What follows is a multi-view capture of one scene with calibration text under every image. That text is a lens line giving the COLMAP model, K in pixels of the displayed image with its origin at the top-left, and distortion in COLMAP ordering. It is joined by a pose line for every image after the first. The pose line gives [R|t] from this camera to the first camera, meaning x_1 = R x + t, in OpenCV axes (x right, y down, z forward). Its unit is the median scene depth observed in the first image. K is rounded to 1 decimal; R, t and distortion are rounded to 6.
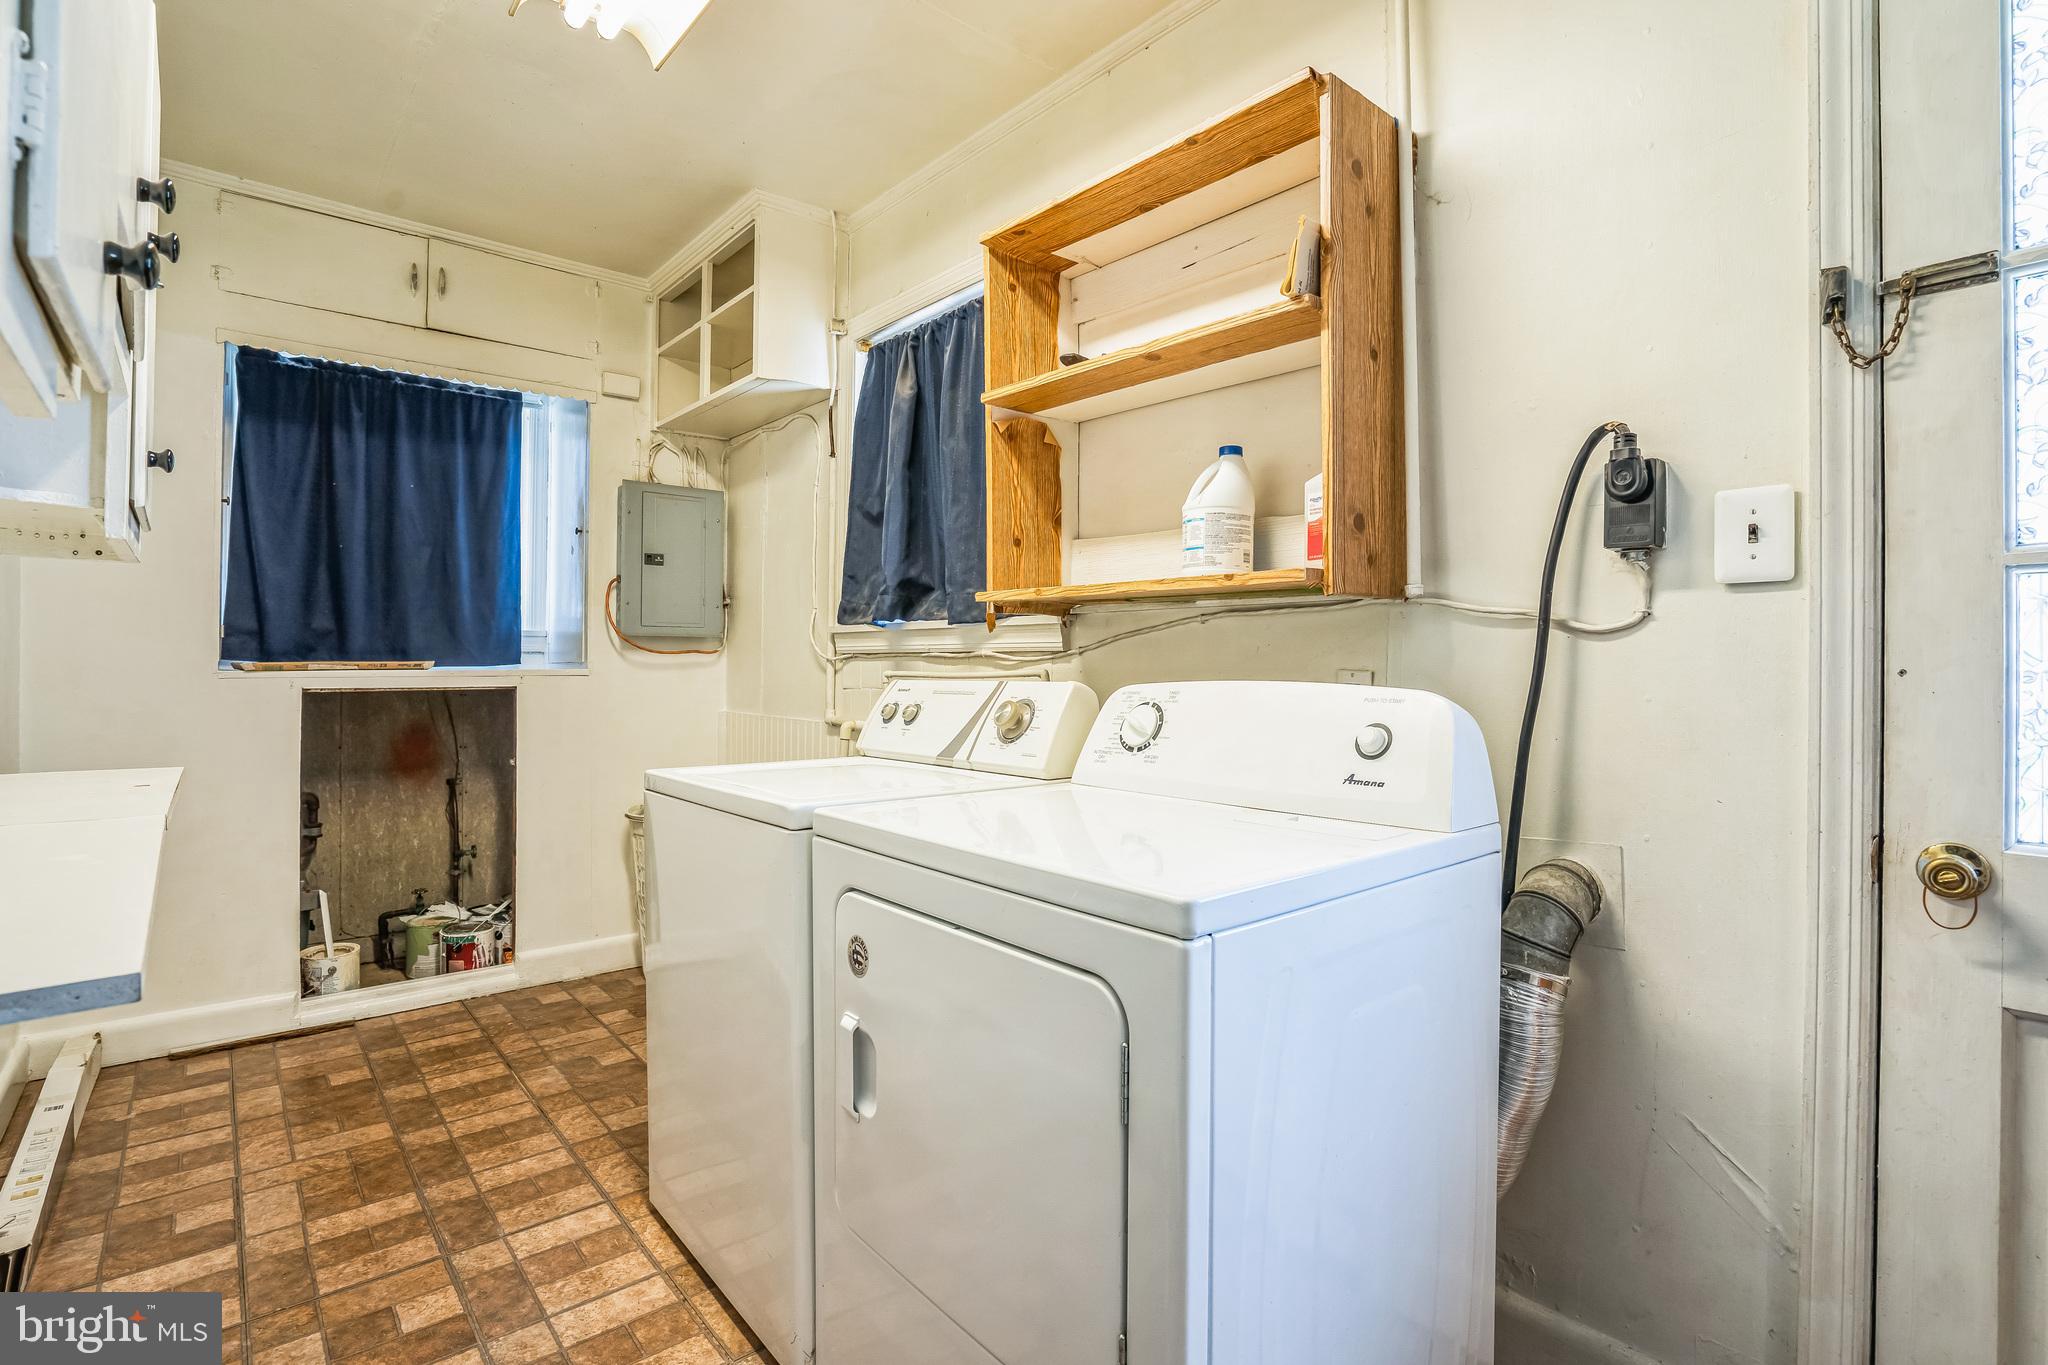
lens RADIAL K [[966.1, 0, 1015.0], [0, 966.1, 684.2], [0, 0, 1]] dist [-0.054168, 0.018960]
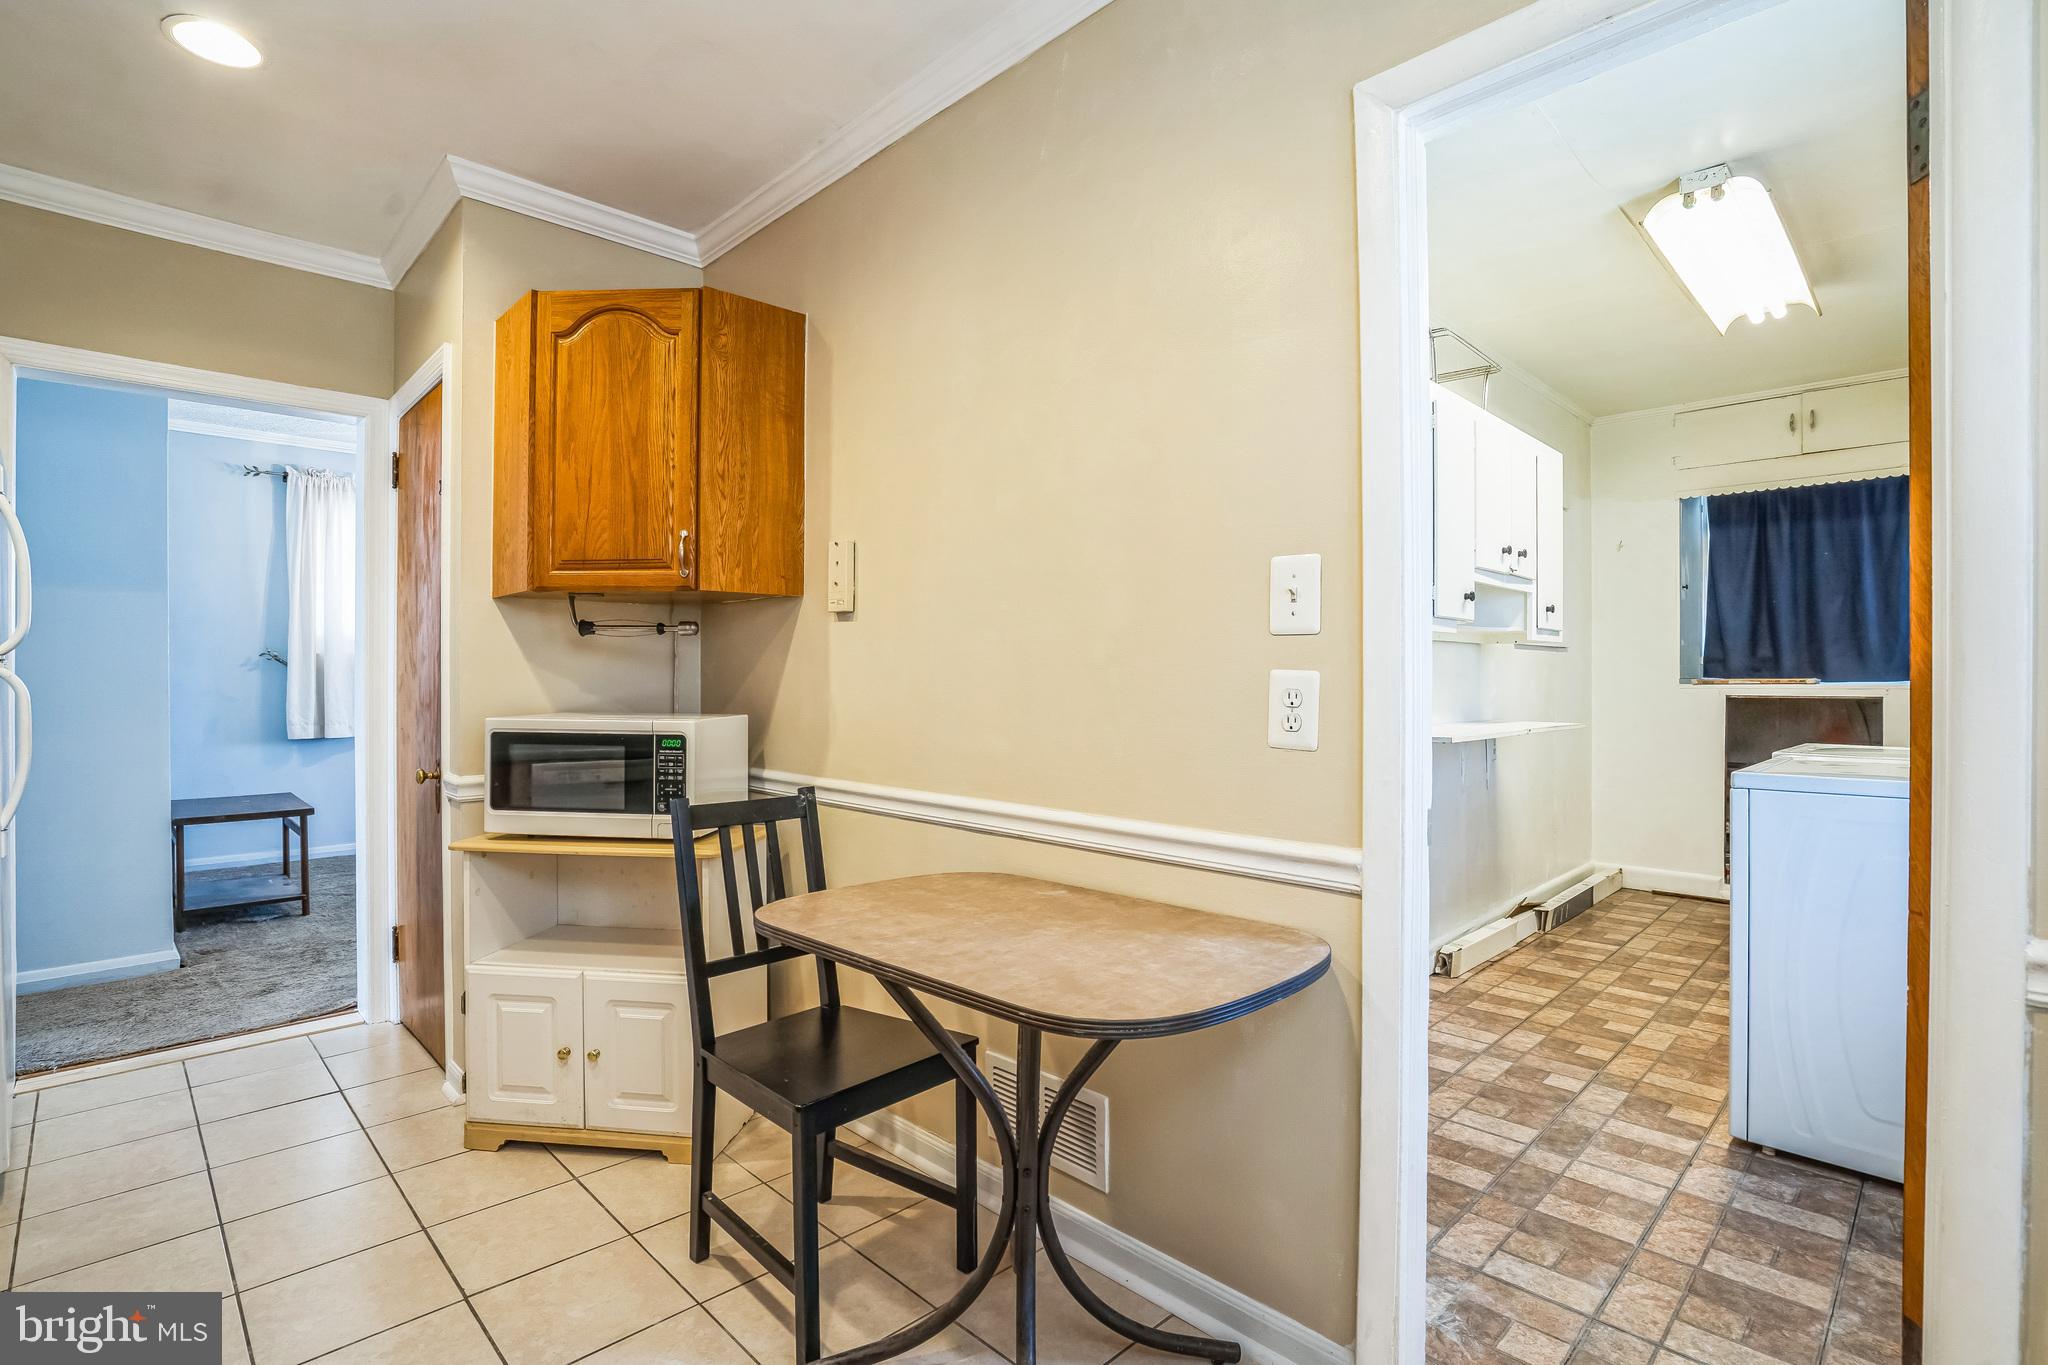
lens RADIAL K [[966.1, 0, 1015.0], [0, 966.1, 684.2], [0, 0, 1]] dist [-0.054168, 0.018960]
pose [[0.054821, -0.011484, -0.998430, 0.792628], [-0.007831, 0.999898, -0.011930, 0.014559], [0.998466, 0.008473, 0.054725, -0.327523]]
